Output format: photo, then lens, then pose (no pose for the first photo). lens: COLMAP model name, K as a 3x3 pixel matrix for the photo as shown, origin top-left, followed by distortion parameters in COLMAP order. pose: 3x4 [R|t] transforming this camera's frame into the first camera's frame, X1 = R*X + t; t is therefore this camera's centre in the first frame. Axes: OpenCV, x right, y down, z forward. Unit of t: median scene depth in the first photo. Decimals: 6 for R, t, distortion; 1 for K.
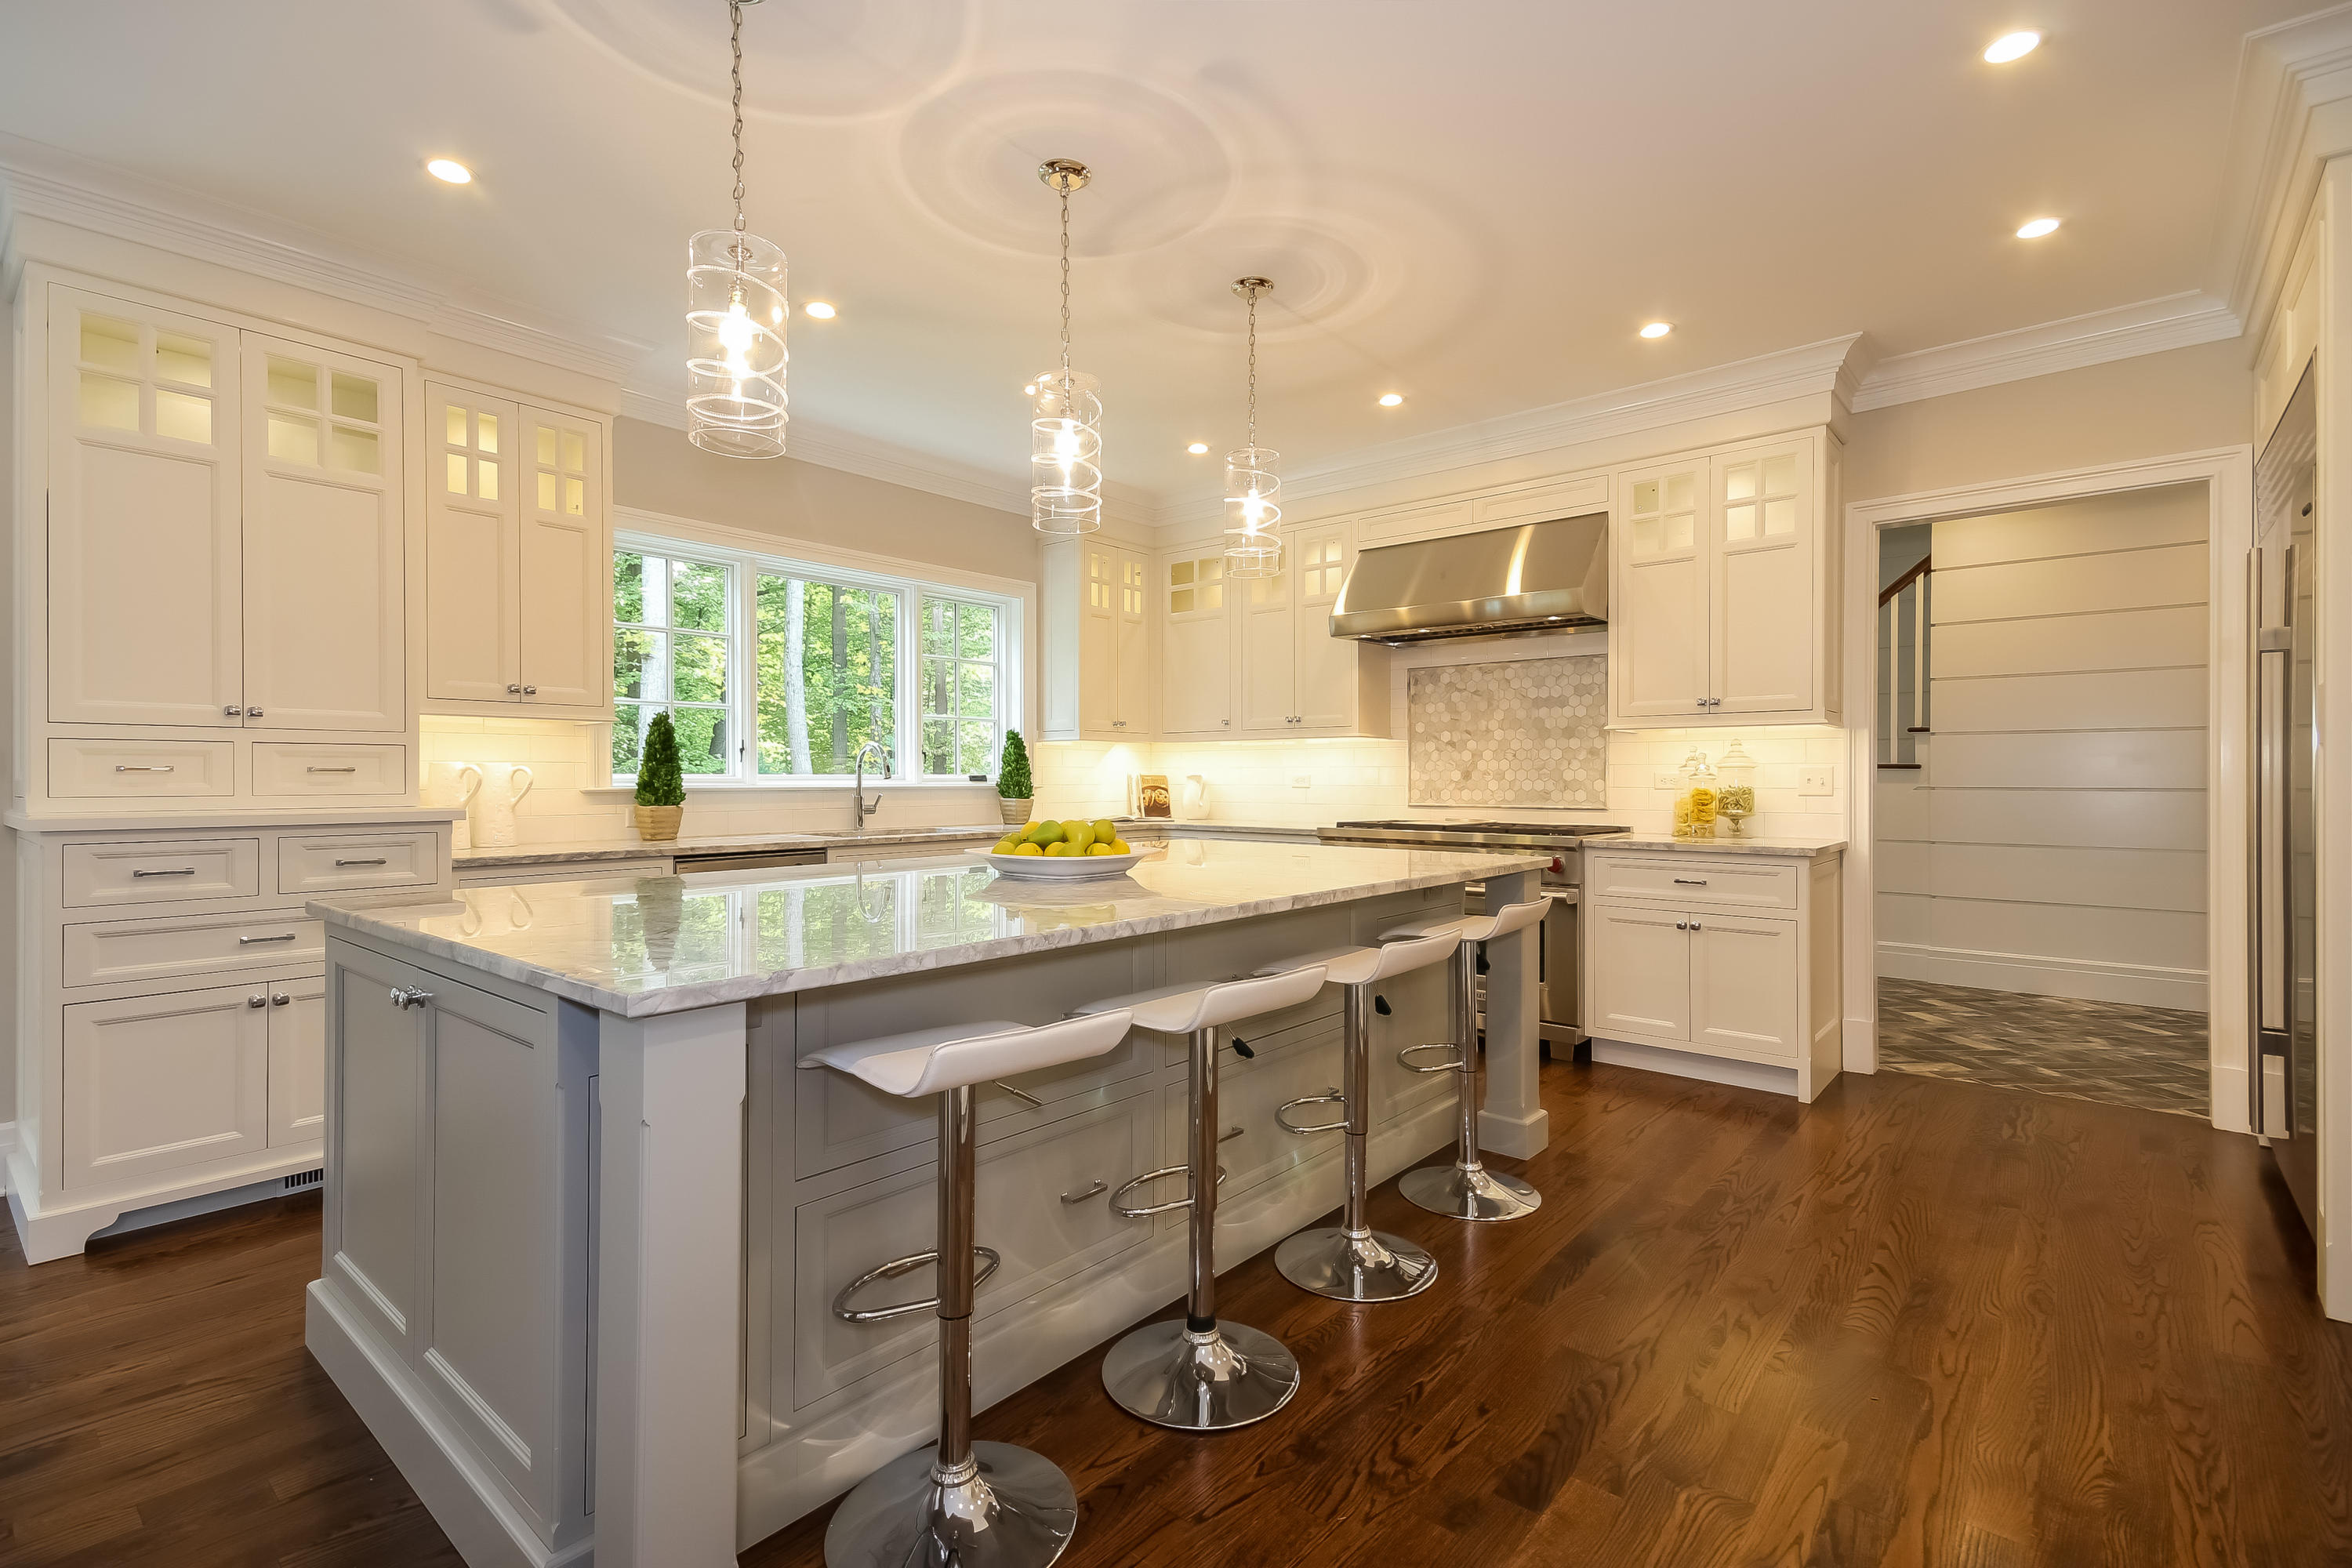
lens RADIAL K [[1071.4, 0, 1163.8], [0, 1071.4, 775.9], [0, 0, 1]] dist [0.022342, -0.000568]
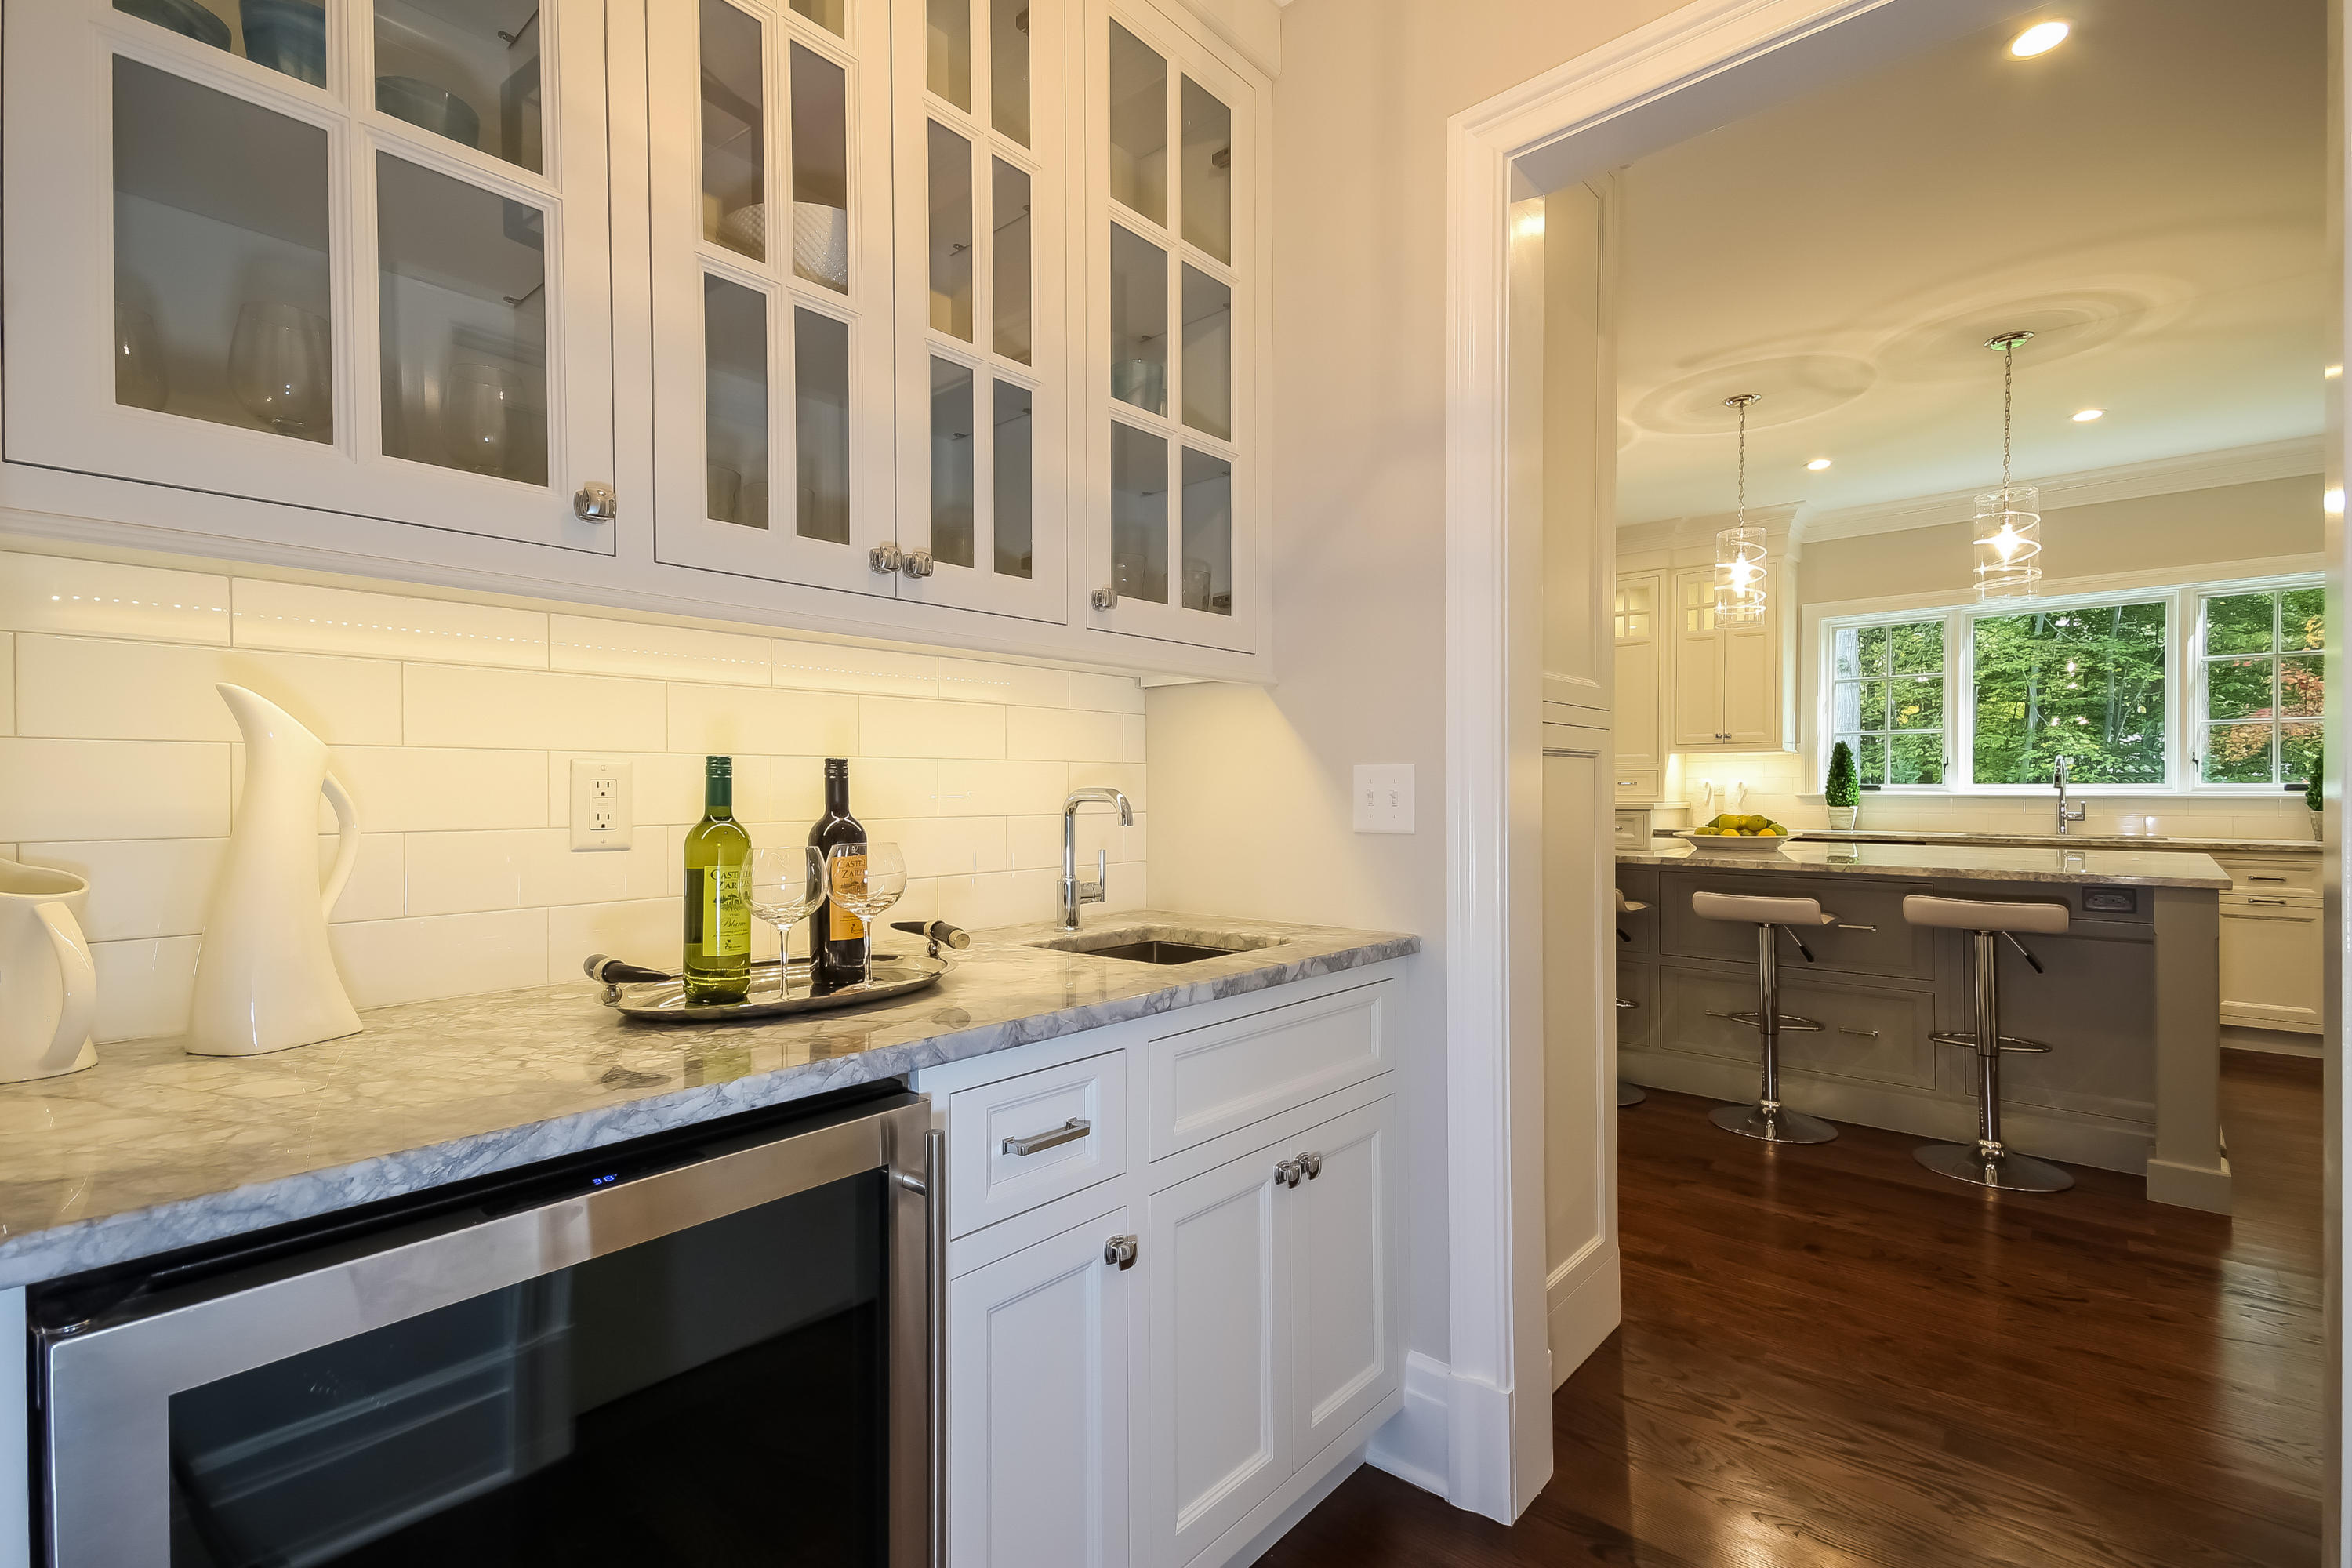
lens RADIAL K [[1071.4, 0, 1184.0], [0, 1071.4, 788.5], [0, 0, 1]] dist [0.022342, -0.000568]
pose [[-0.003433, -0.000368, -0.999994, 0.885000], [0.001840, 0.999998, -0.000374, 0.001786], [0.999992, -0.001842, -0.003433, 0.118883]]
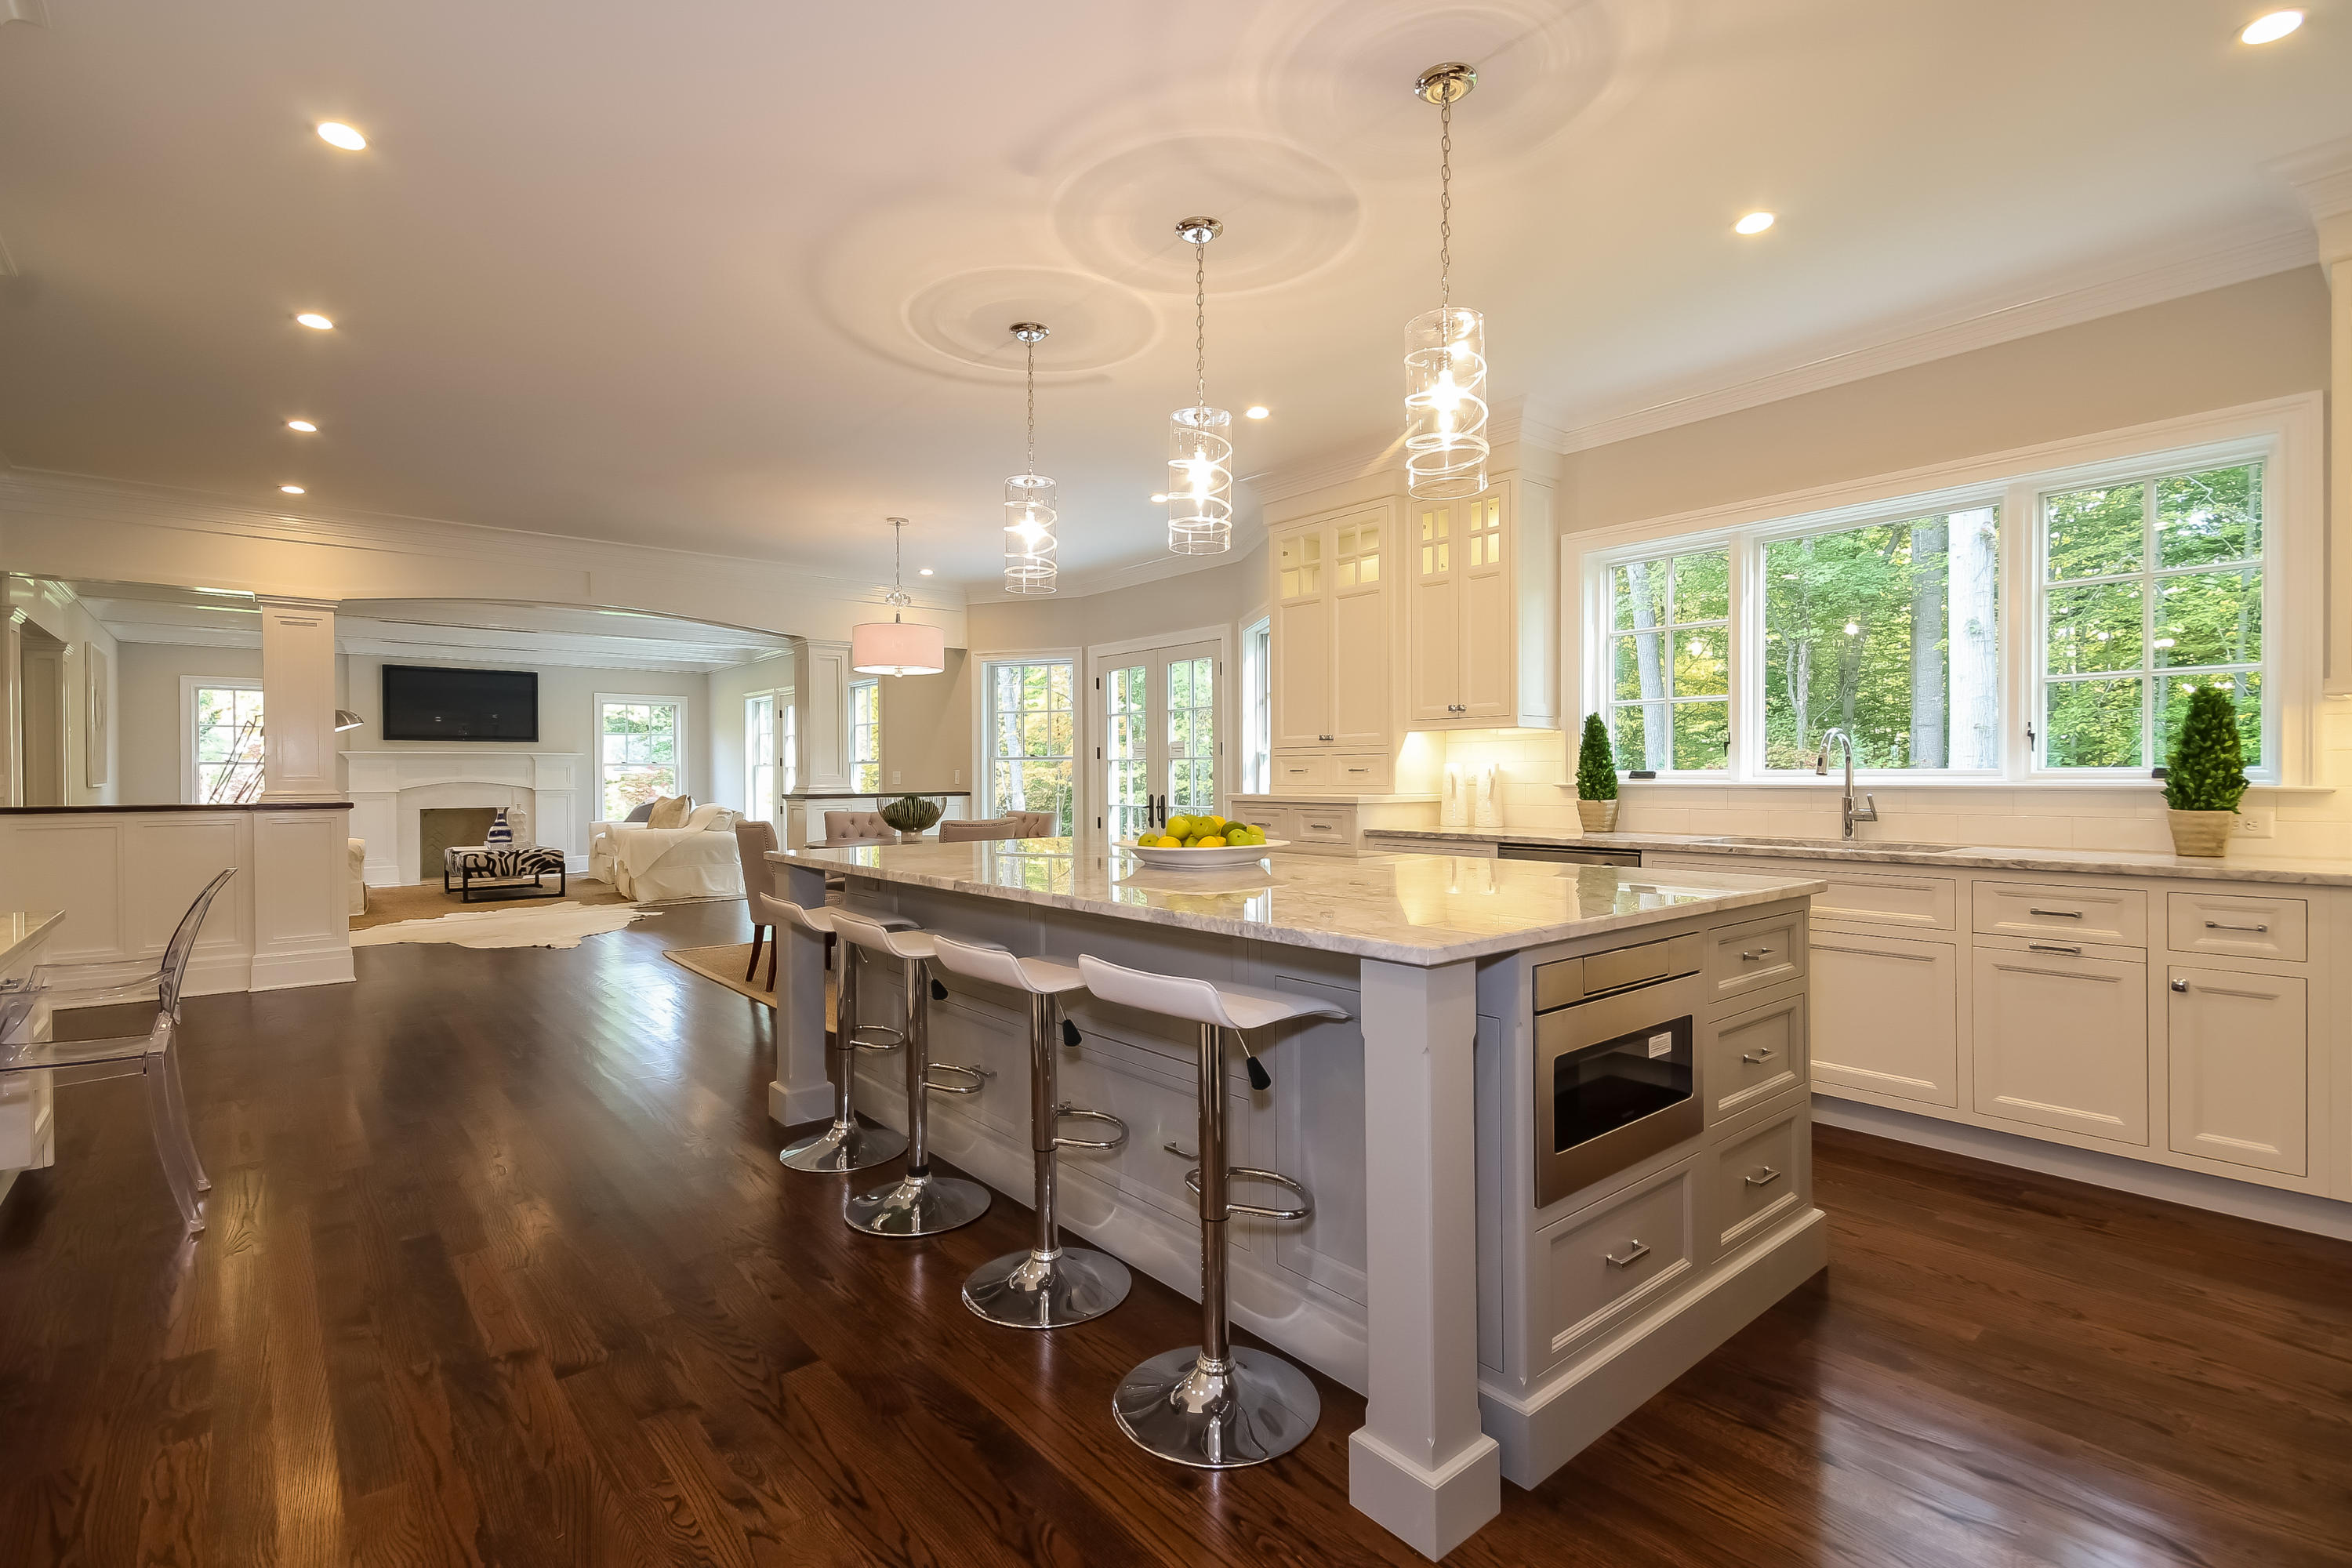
lens RADIAL K [[1071.4, 0, 1194.7], [0, 1071.4, 782.7], [0, 0, 1]] dist [0.022342, -0.000568]
pose [[-0.149602, 0.007897, -0.988715, 0.601888], [0.006031, 0.999957, 0.007075, -0.000196], [0.988728, -0.004905, -0.149643, 0.696002]]
